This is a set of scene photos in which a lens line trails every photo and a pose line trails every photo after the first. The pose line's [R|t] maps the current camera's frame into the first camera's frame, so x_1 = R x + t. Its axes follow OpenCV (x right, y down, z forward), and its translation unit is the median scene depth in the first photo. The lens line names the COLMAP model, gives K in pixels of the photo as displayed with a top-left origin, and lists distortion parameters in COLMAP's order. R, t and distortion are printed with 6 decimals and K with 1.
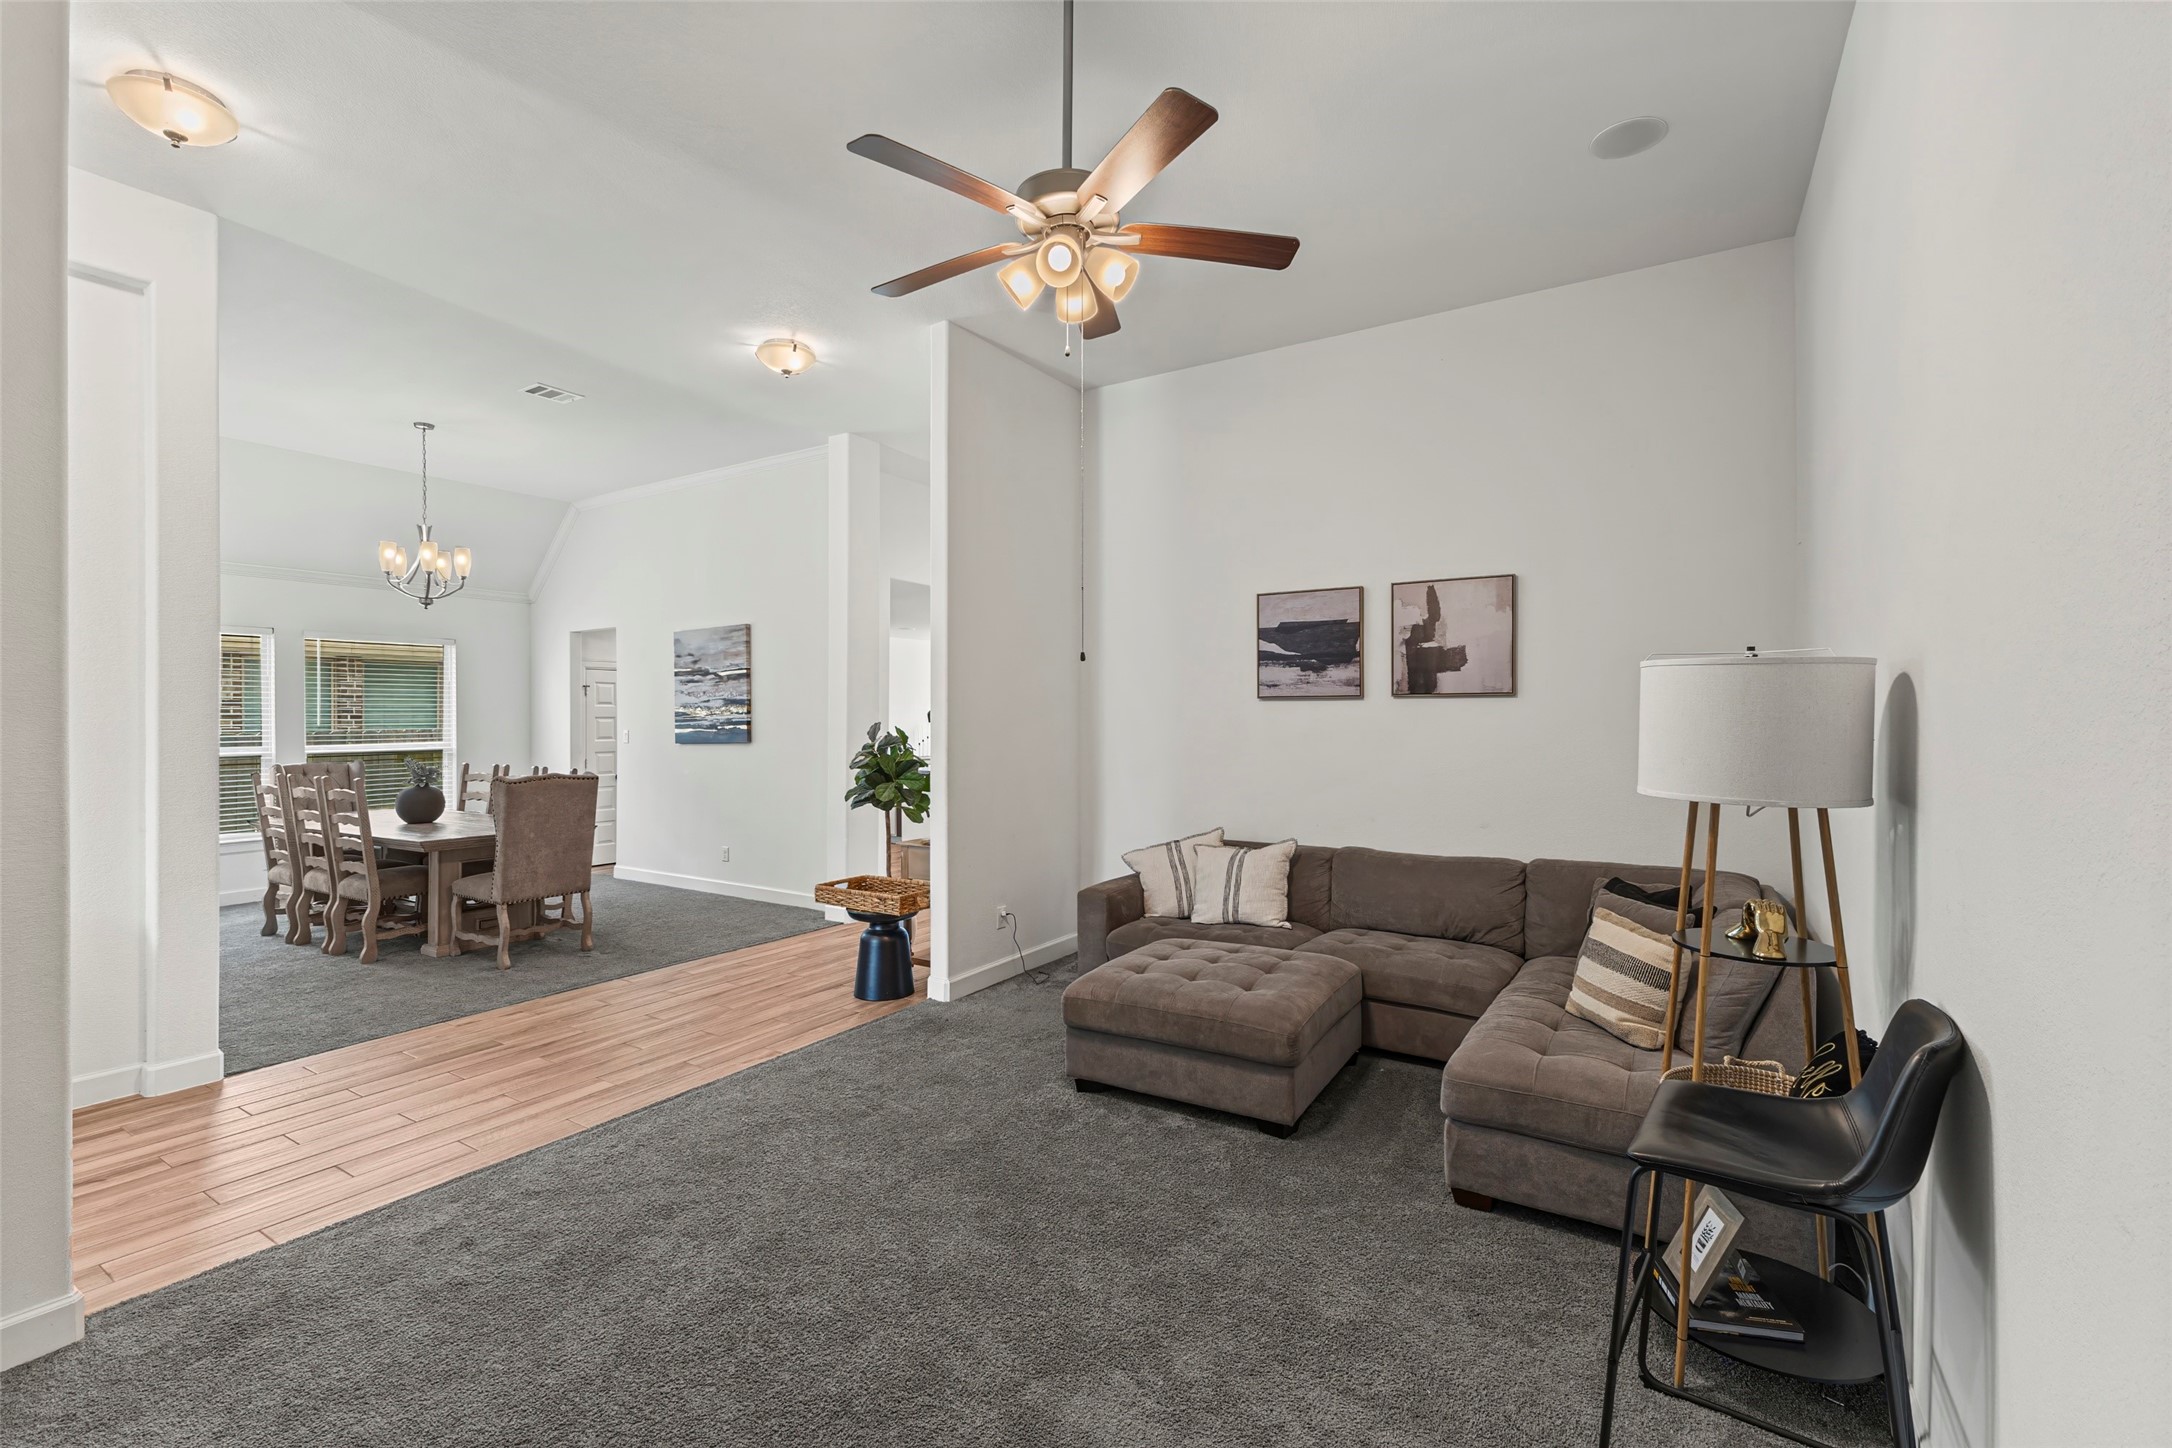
lens RADIAL K [[935.5, 0, 1081.7], [0, 935.5, 716.3], [0, 0, 1]] dist [0.012440, -0.000759]
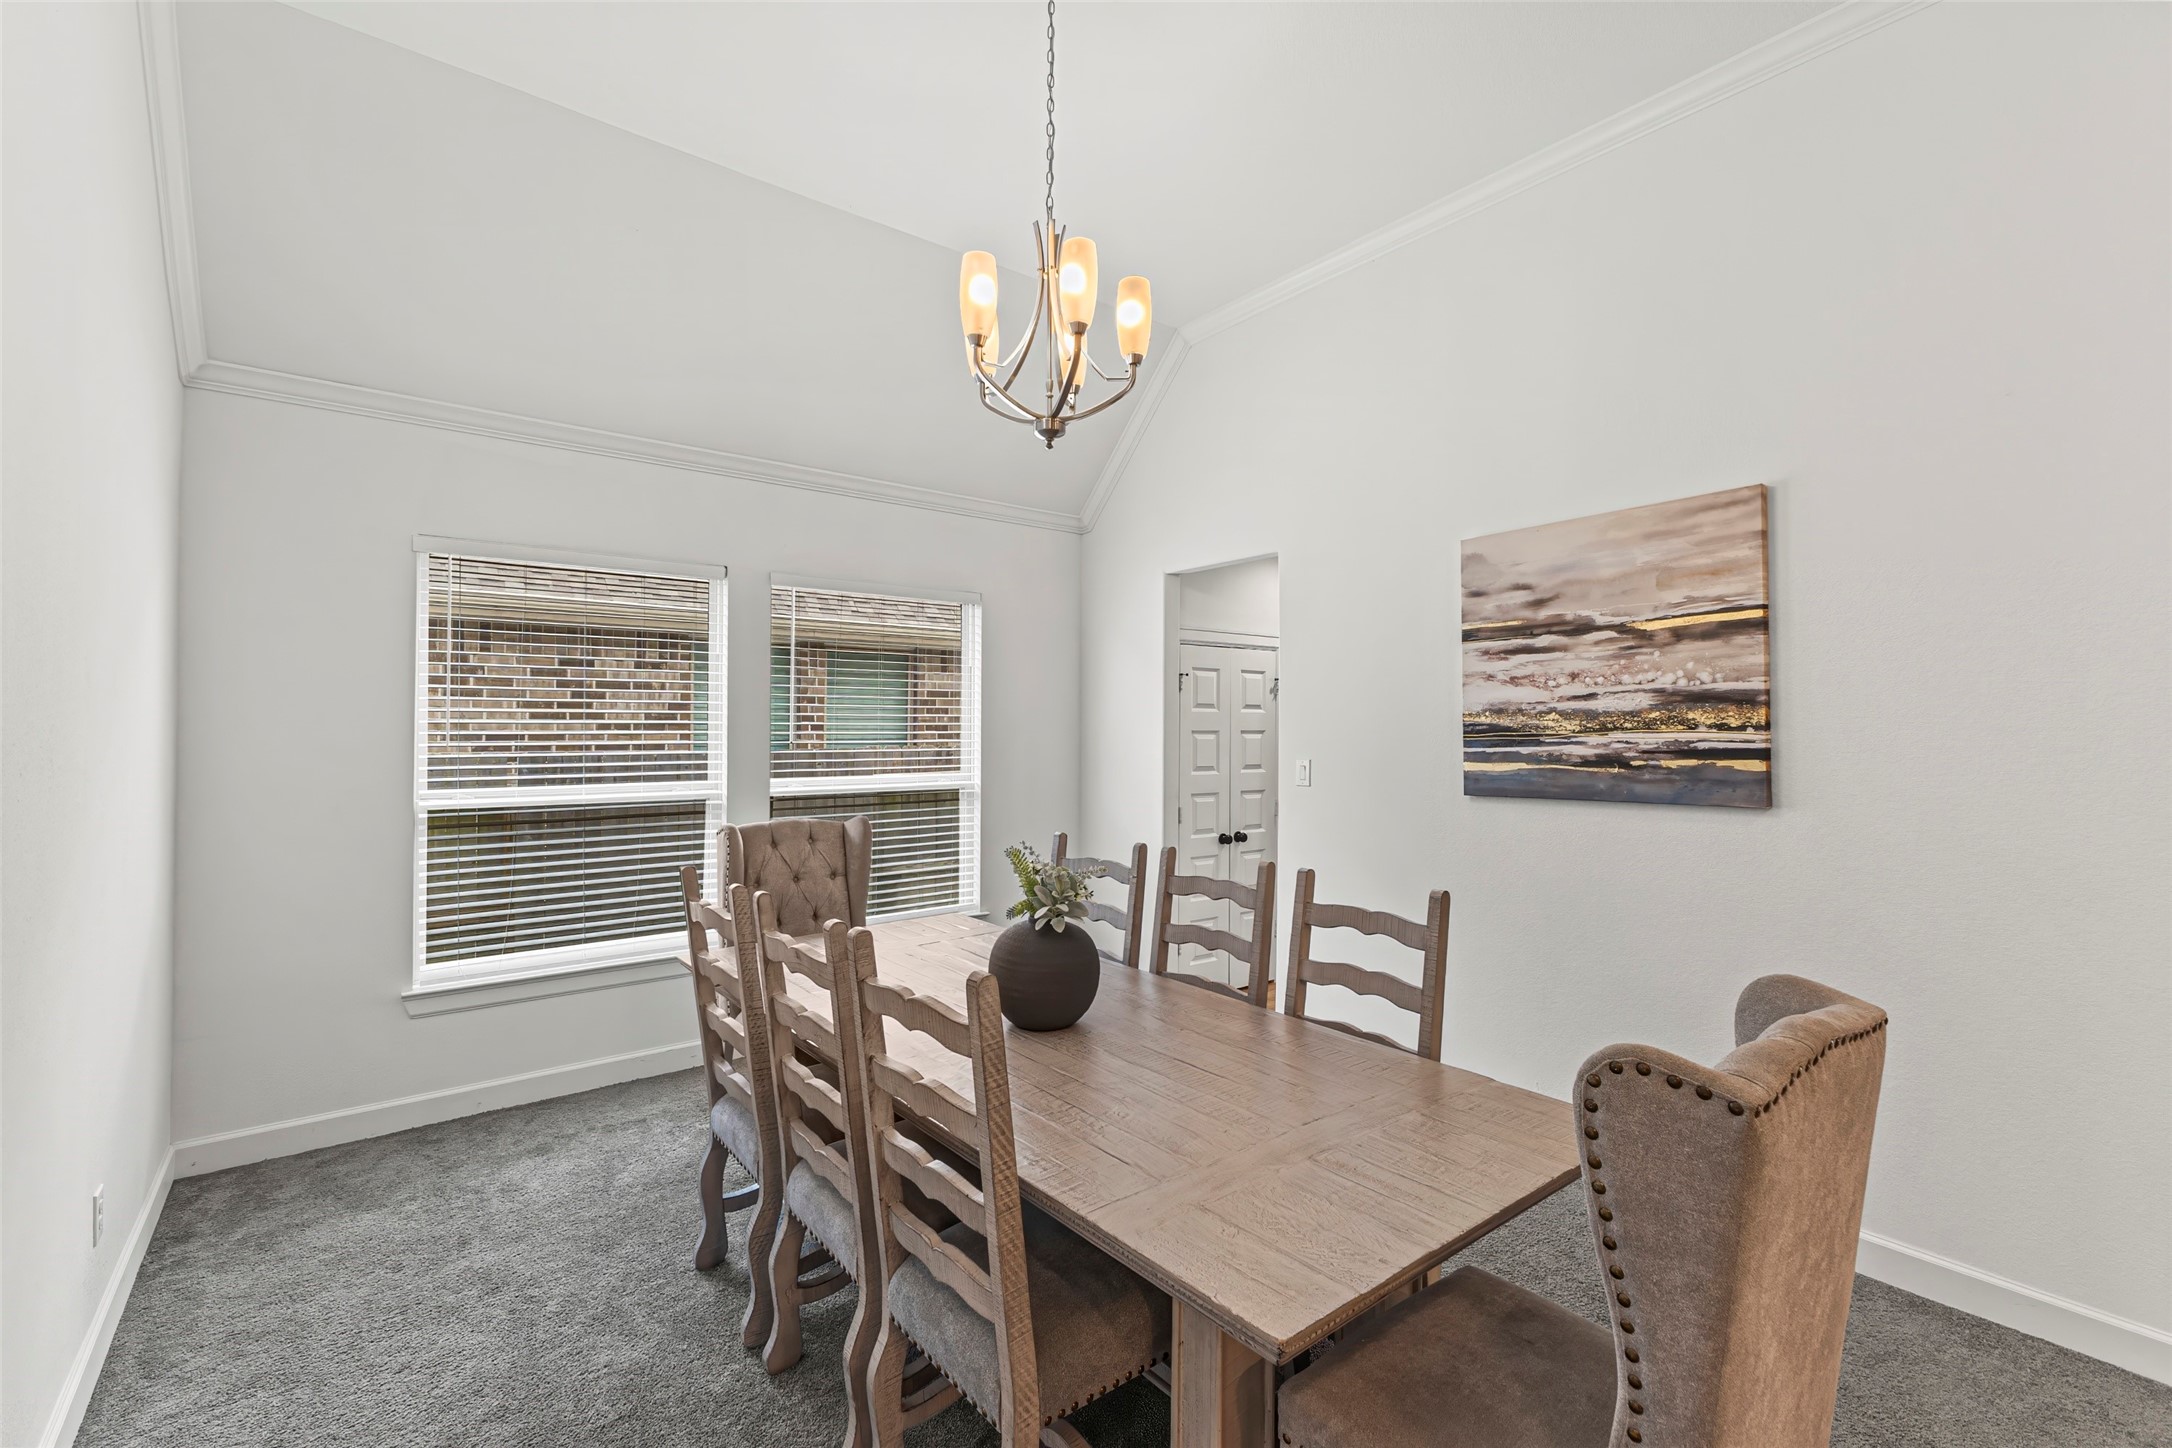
lens RADIAL K [[935.5, 0, 1095.1], [0, 935.5, 730.2], [0, 0, 1]] dist [0.012440, -0.000759]
pose [[0.945494, 0.007297, -0.325559, -0.471027], [-0.005750, 0.999967, 0.005711, -0.002900], [0.325590, -0.003528, 0.945504, 0.550986]]
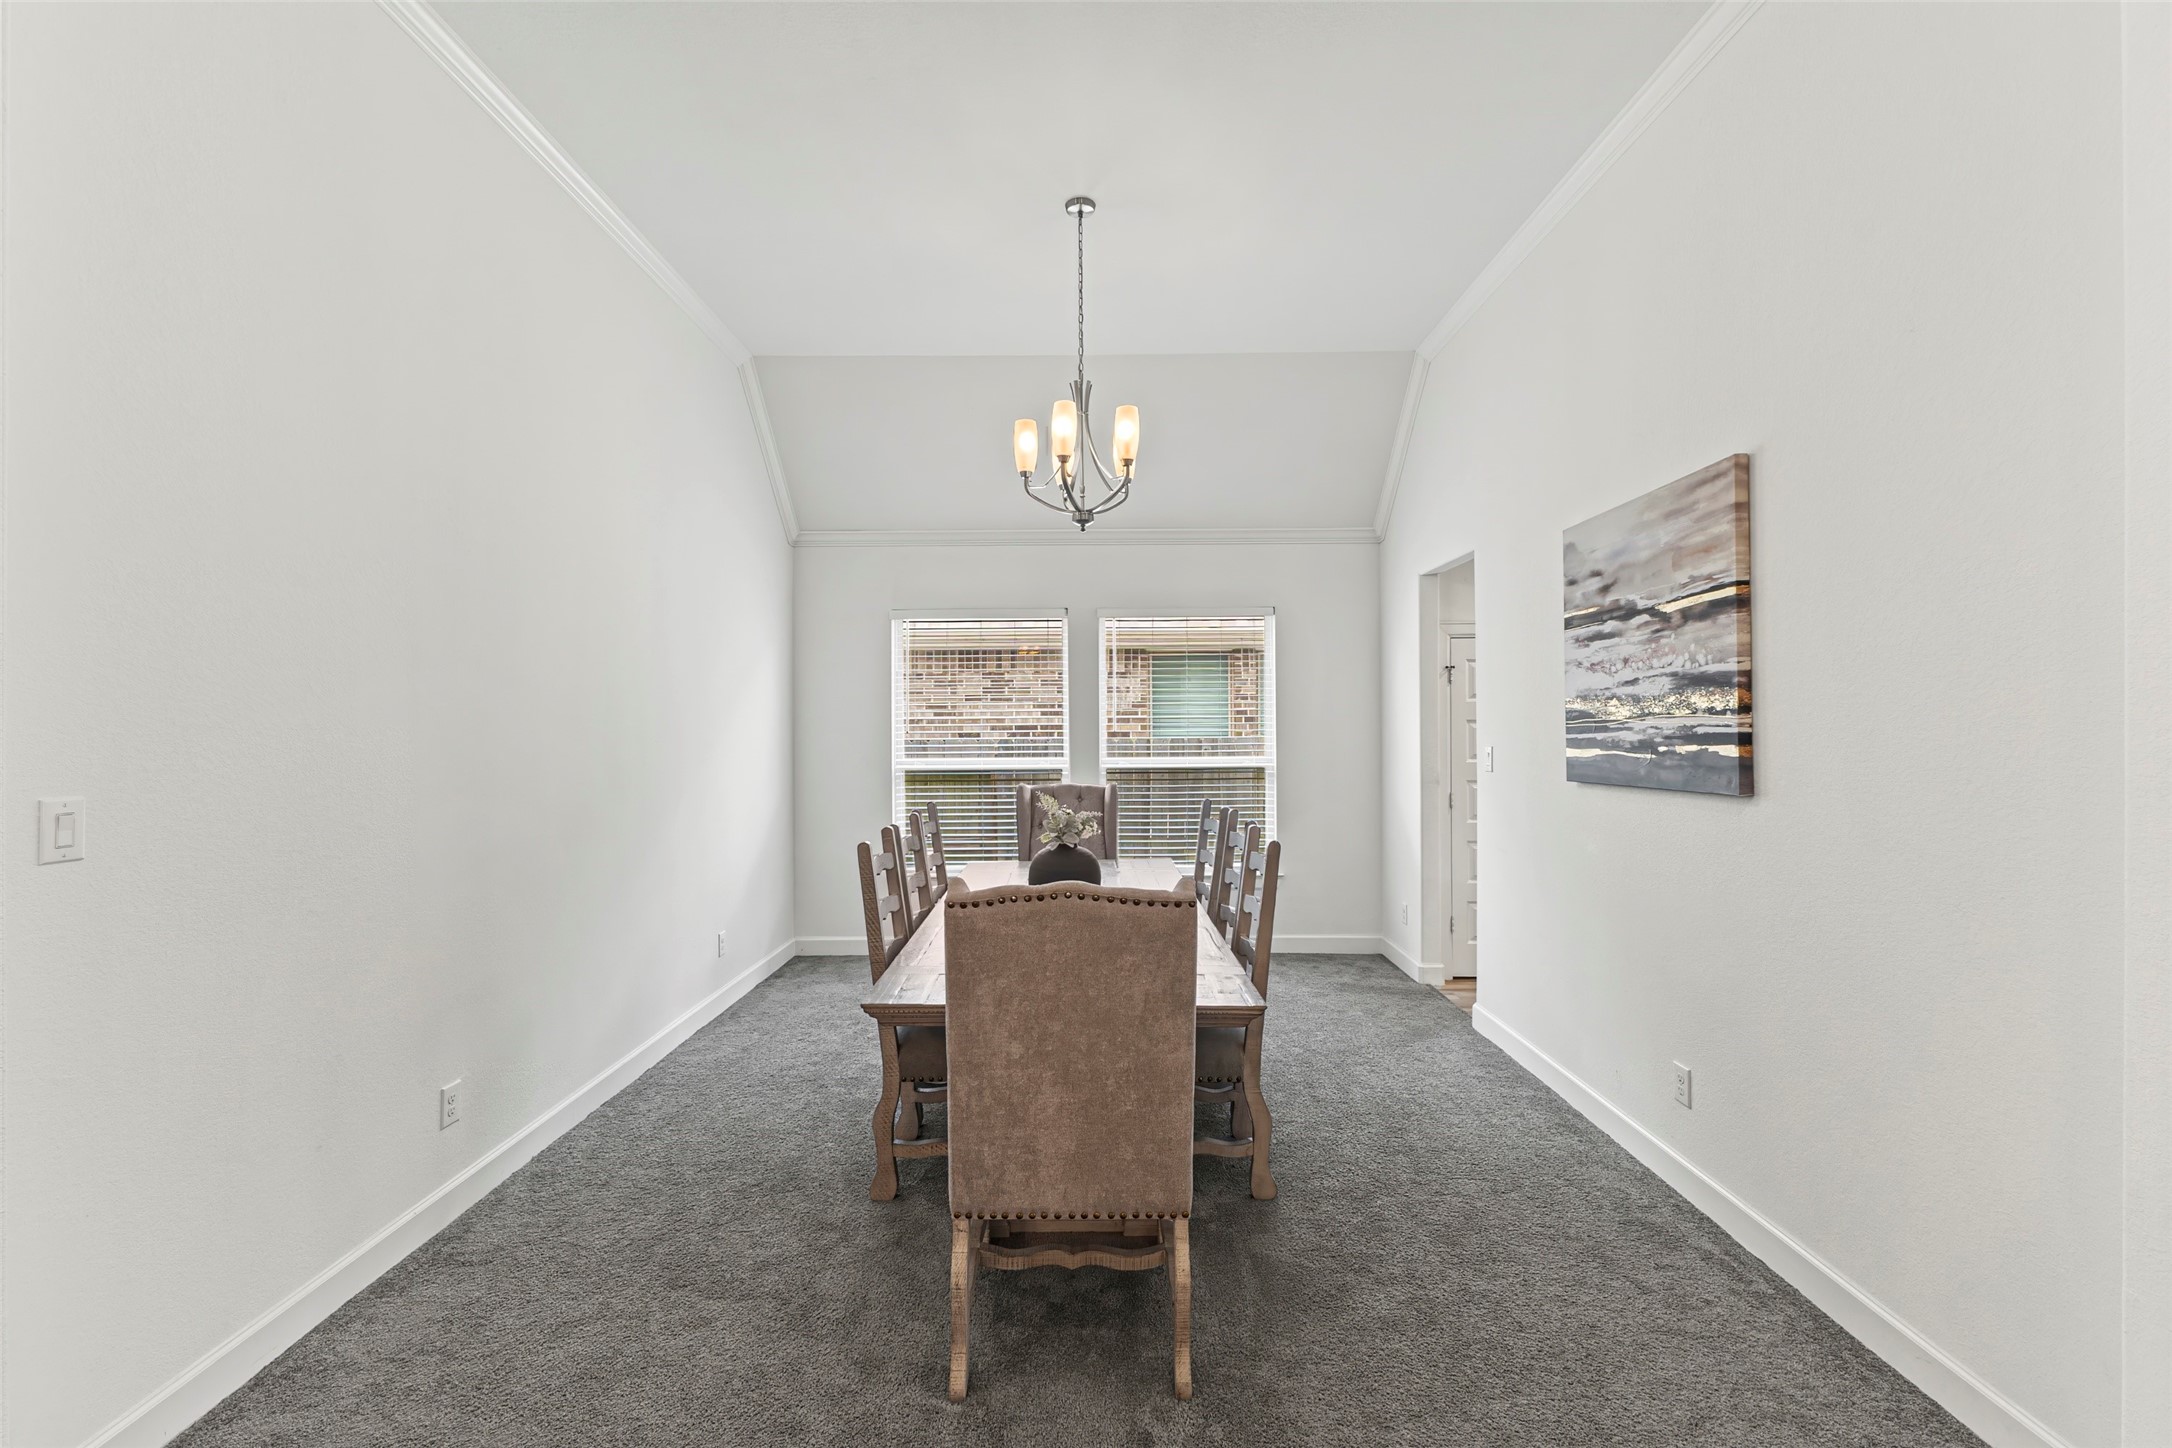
lens RADIAL K [[935.5, 0, 1096.0], [0, 935.5, 718.4], [0, 0, 1]] dist [0.012440, -0.000759]
pose [[0.543174, -0.001747, -0.839618, -0.188643], [0.003865, 0.999992, 0.000419, -0.001639], [0.839611, -0.003472, 0.543177, 0.593766]]
